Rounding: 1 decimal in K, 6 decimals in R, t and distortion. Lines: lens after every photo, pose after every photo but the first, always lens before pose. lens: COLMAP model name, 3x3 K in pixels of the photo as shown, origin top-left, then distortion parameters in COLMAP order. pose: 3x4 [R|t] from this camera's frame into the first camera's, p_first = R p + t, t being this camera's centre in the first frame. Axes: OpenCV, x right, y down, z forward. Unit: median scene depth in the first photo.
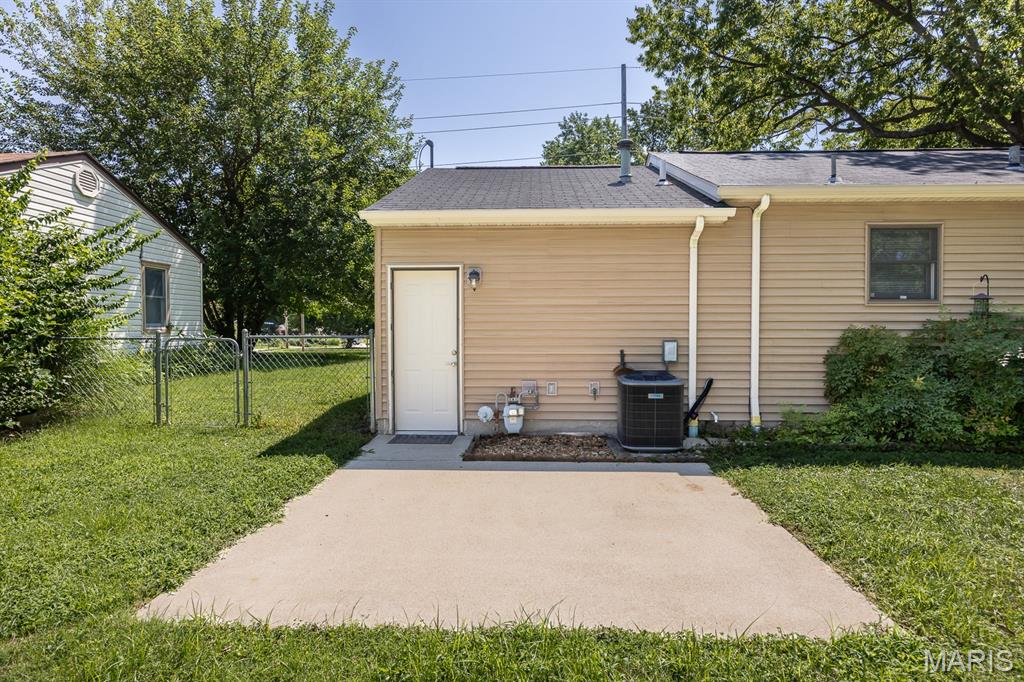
lens RADIAL K [[545.3, 0, 512.7], [0, 545.3, 334.7], [0, 0, 1]] dist [-0.006759, 0.000138]
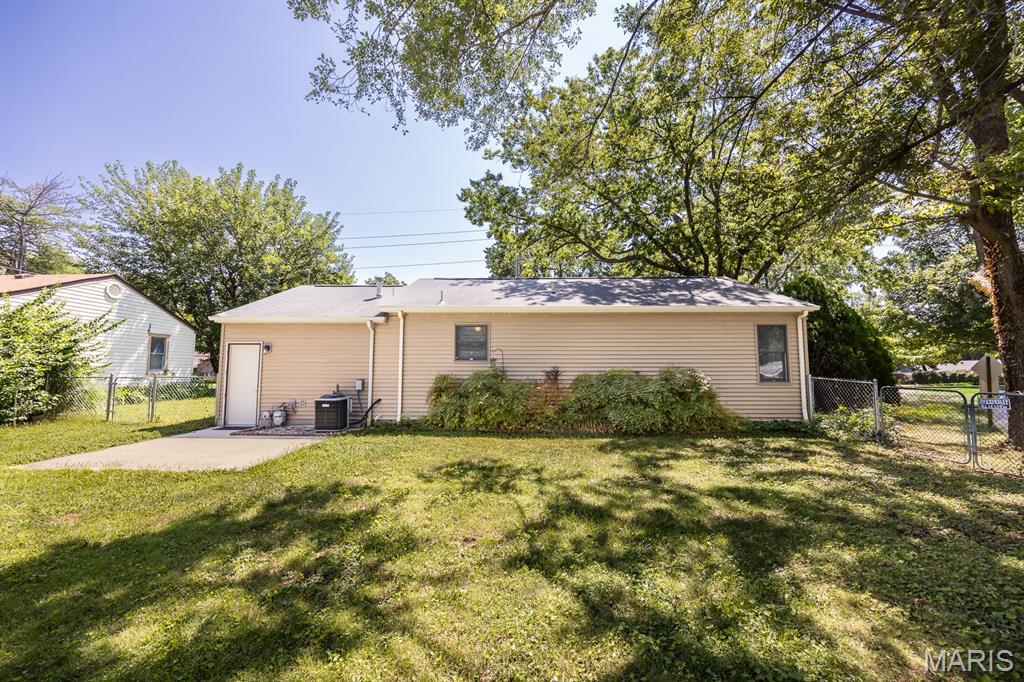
lens RADIAL K [[400.7, 0, 509.5], [0, 400.7, 336.8], [0, 0, 1]] dist [0.001820, -0.000157]
pose [[0.999954, 0.006604, 0.006962, 0.828447], [-0.005861, 0.994781, -0.101868, 0.001021], [-0.007599, 0.101822, 0.994774, -0.511288]]
